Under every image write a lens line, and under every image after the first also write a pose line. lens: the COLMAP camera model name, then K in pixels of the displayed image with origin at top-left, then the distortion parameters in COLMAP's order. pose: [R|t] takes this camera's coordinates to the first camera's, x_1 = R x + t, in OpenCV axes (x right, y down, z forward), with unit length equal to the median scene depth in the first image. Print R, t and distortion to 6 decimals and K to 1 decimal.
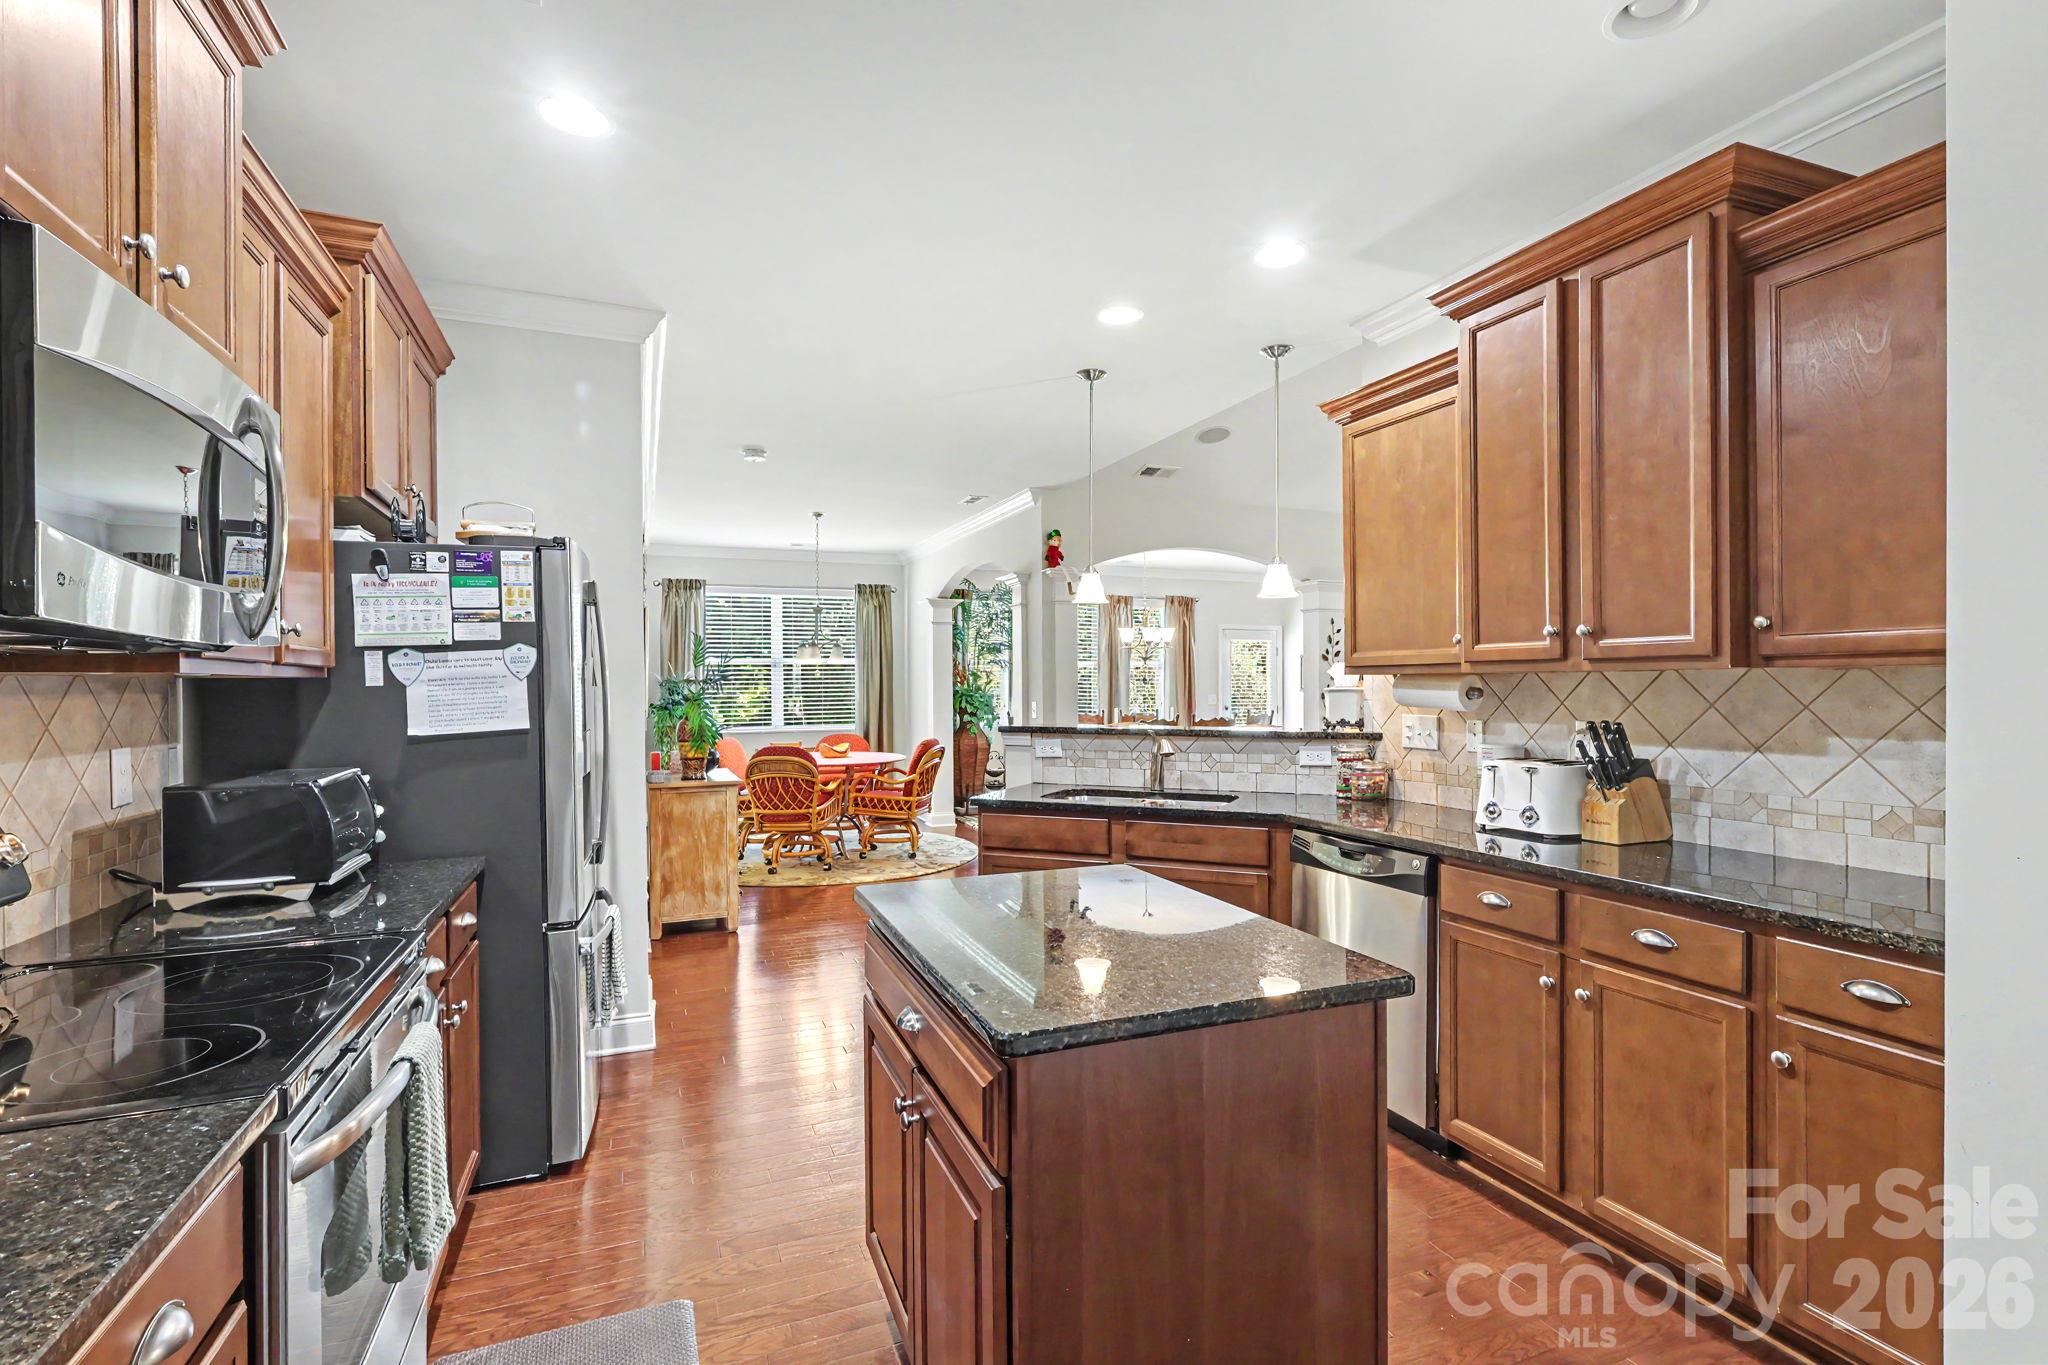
lens RADIAL K [[967.3, 0, 1028.8], [0, 967.3, 686.0], [0, 0, 1]] dist [0.014930, 0.000124]
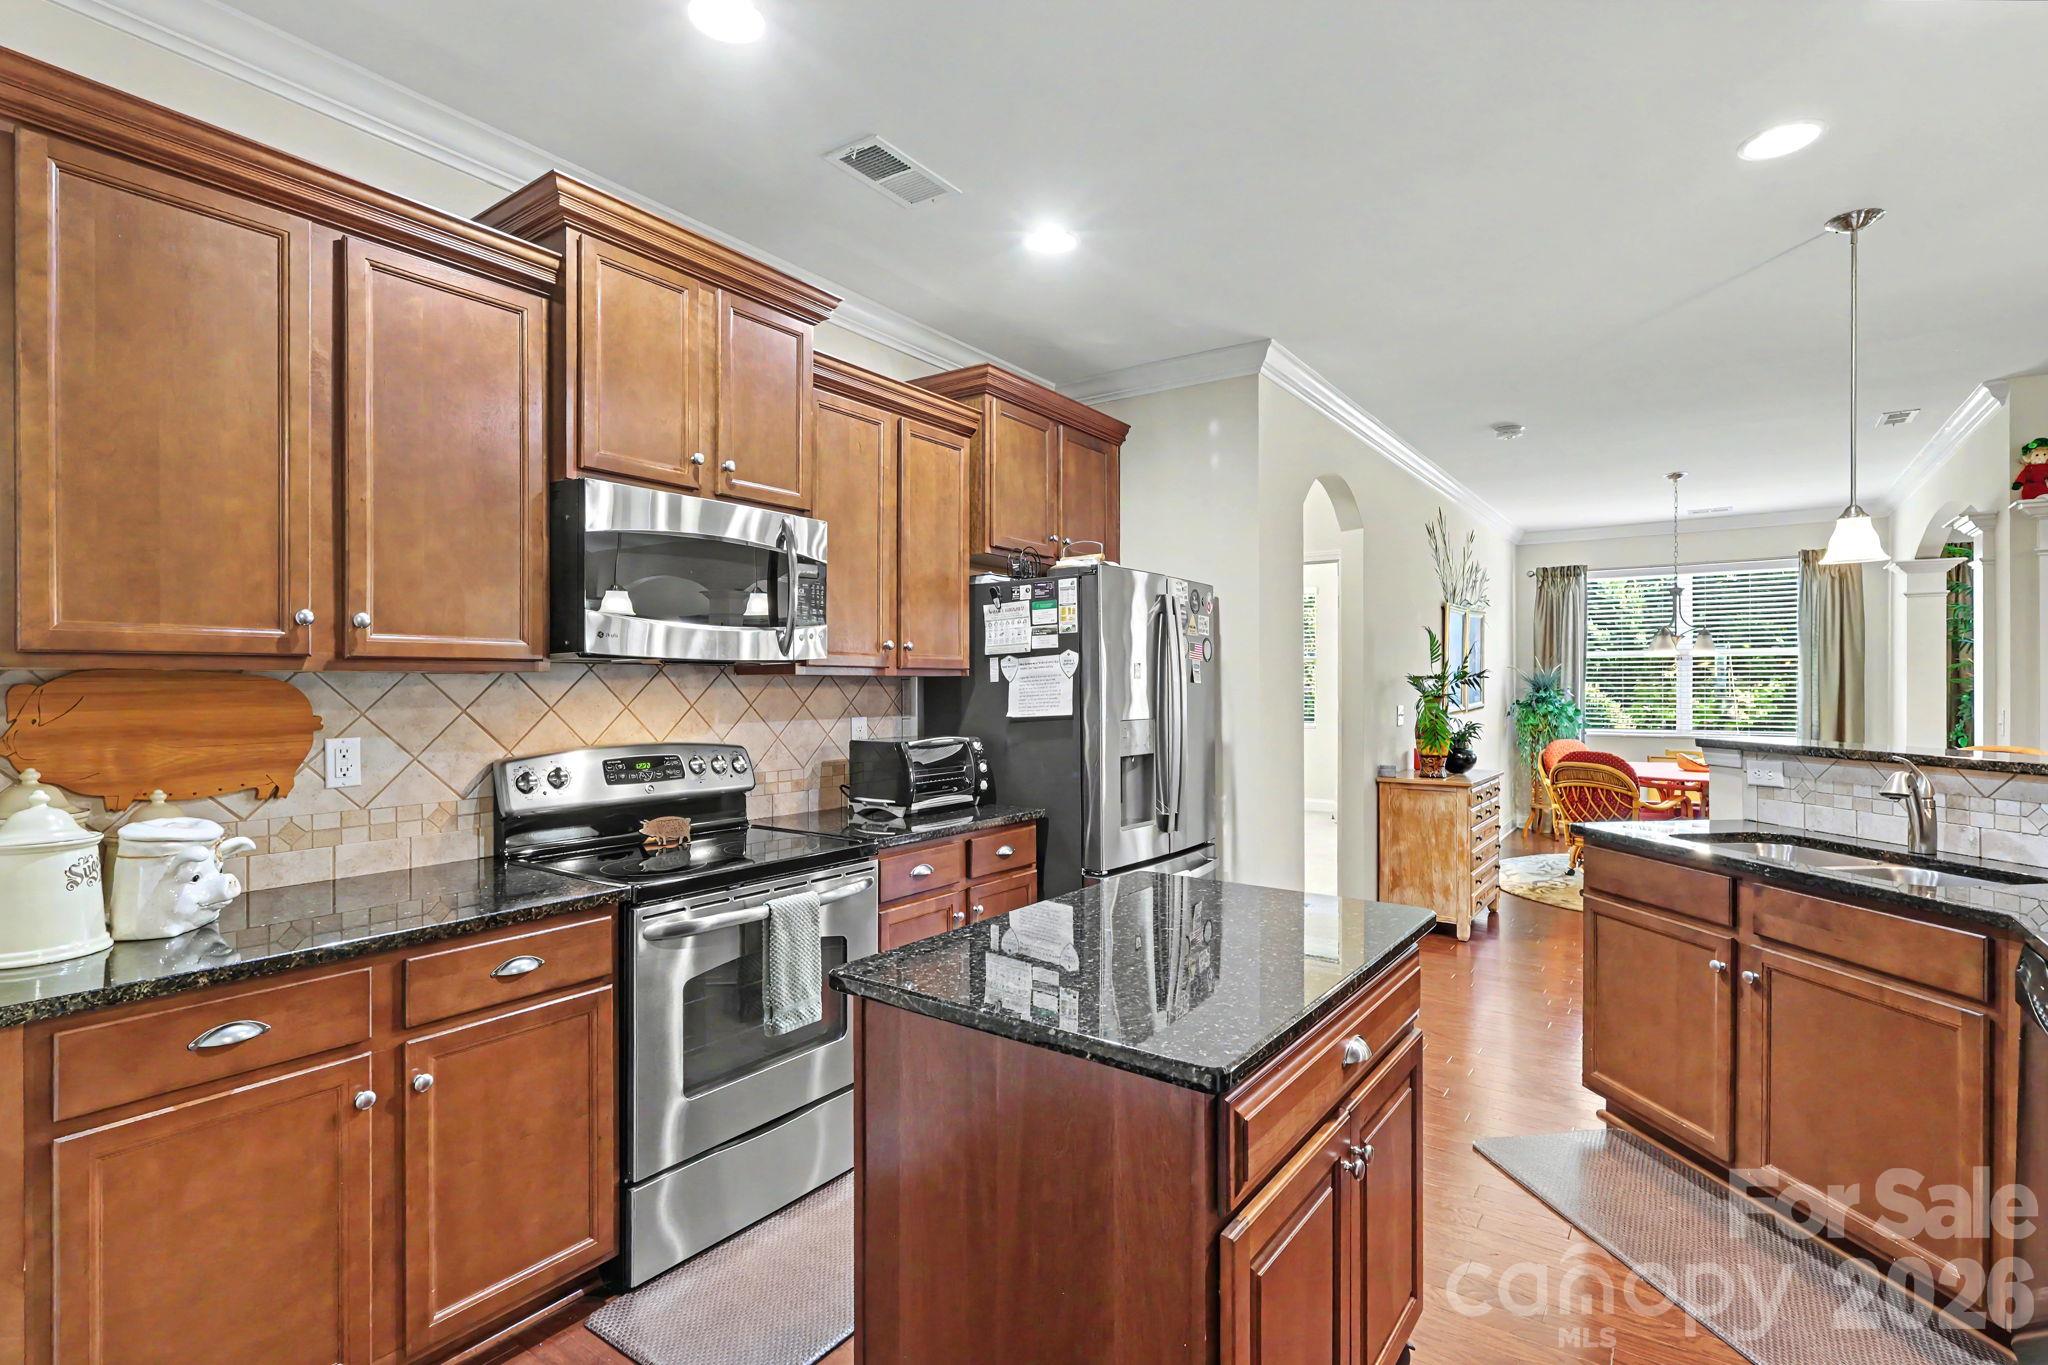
lens RADIAL K [[967.3, 0, 1034.5], [0, 967.3, 681.7], [0, 0, 1]] dist [0.014930, 0.000124]
pose [[0.540360, 0.004778, -0.841420, 0.543231], [-0.004196, 0.999987, 0.002984, -0.004587], [0.841423, 0.001919, 0.540373, 0.262505]]
